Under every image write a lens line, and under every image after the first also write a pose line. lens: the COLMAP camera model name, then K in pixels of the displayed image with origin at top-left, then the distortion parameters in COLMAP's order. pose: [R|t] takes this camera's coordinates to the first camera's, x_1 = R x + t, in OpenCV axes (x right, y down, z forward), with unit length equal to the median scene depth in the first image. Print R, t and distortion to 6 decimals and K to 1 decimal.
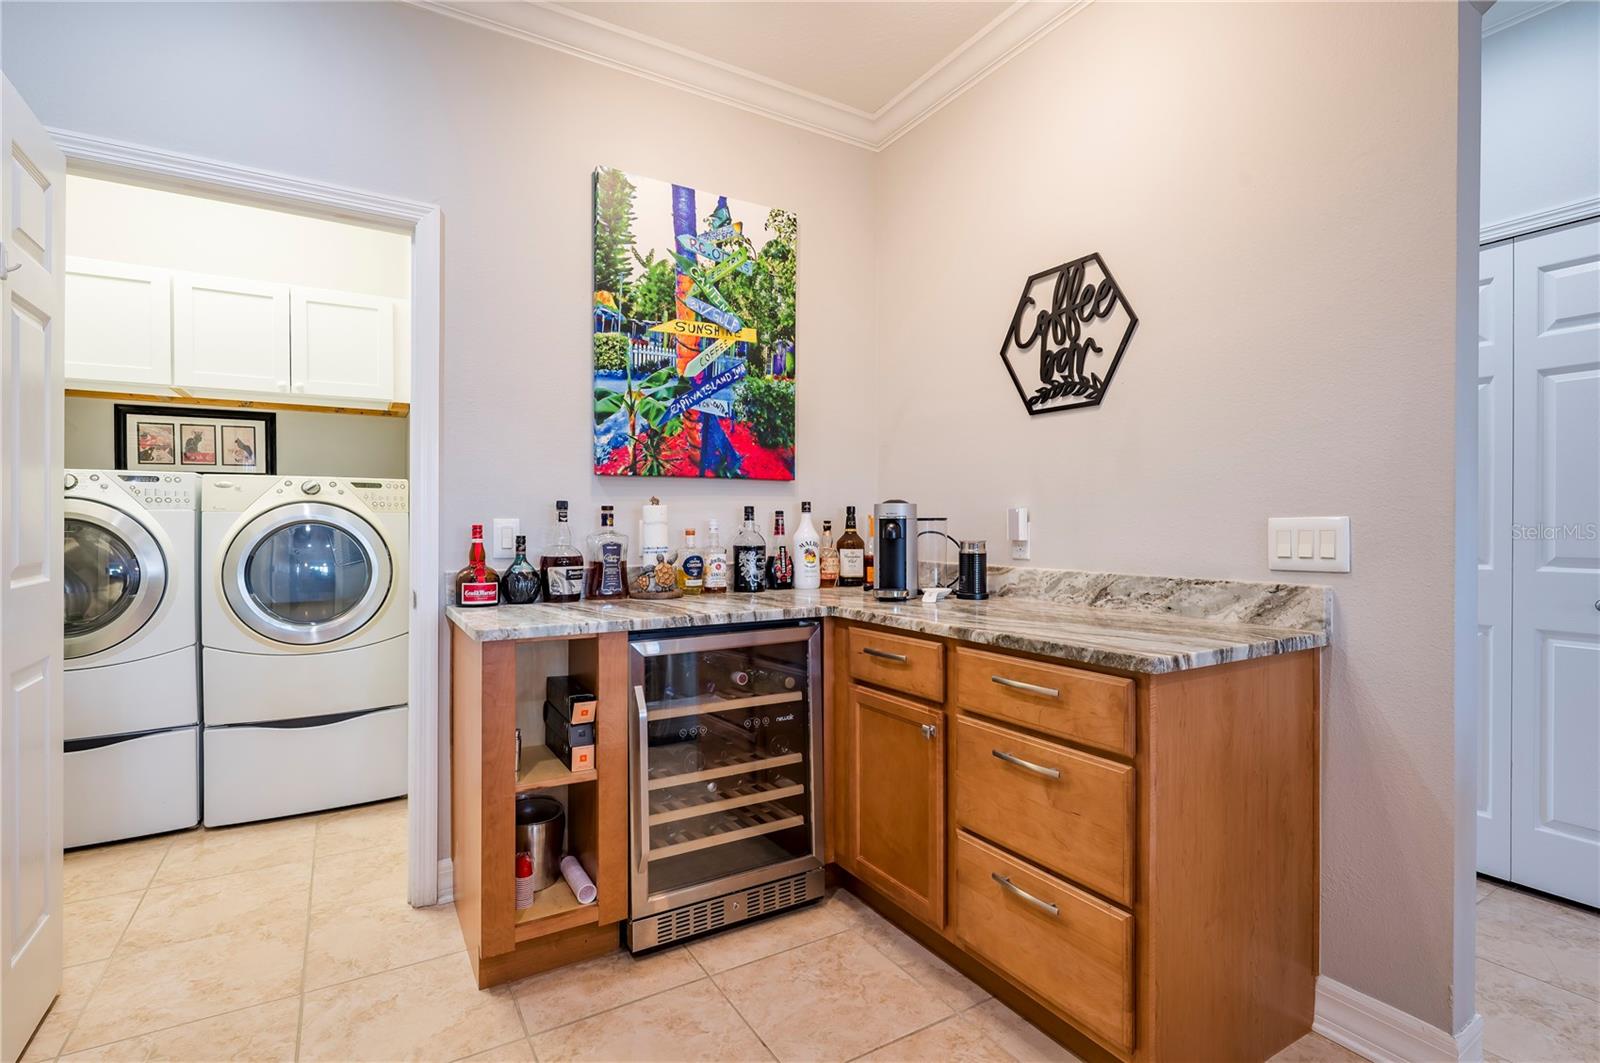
lens RADIAL K [[770.4, 0, 798.6], [0, 770.4, 535.1], [0, 0, 1]] dist [-0.000211, -0.000134]
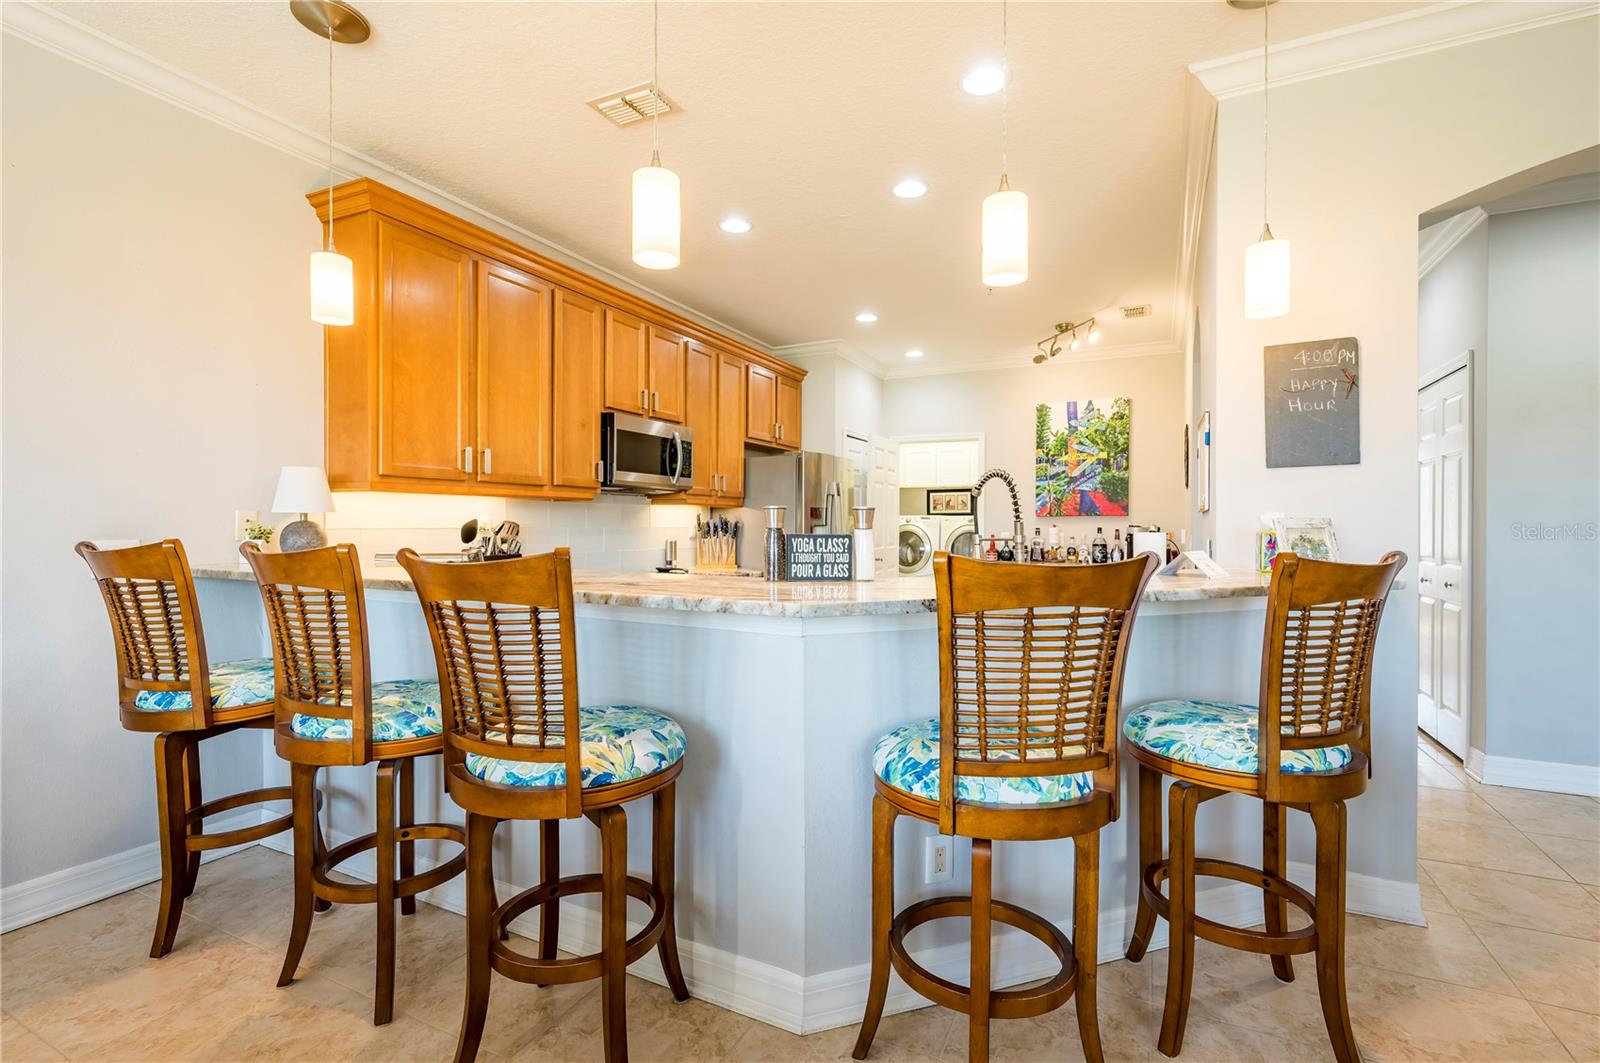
lens RADIAL K [[729.2, 0, 797.6], [0, 729.2, 533.1], [0, 0, 1]] dist [-0.003989, -0.002991]
pose [[0.544024, 0.005446, -0.839052, 1.343971], [-0.010593, 0.999944, -0.000377, -0.009221], [0.839003, 0.009093, 0.544051, -1.033800]]
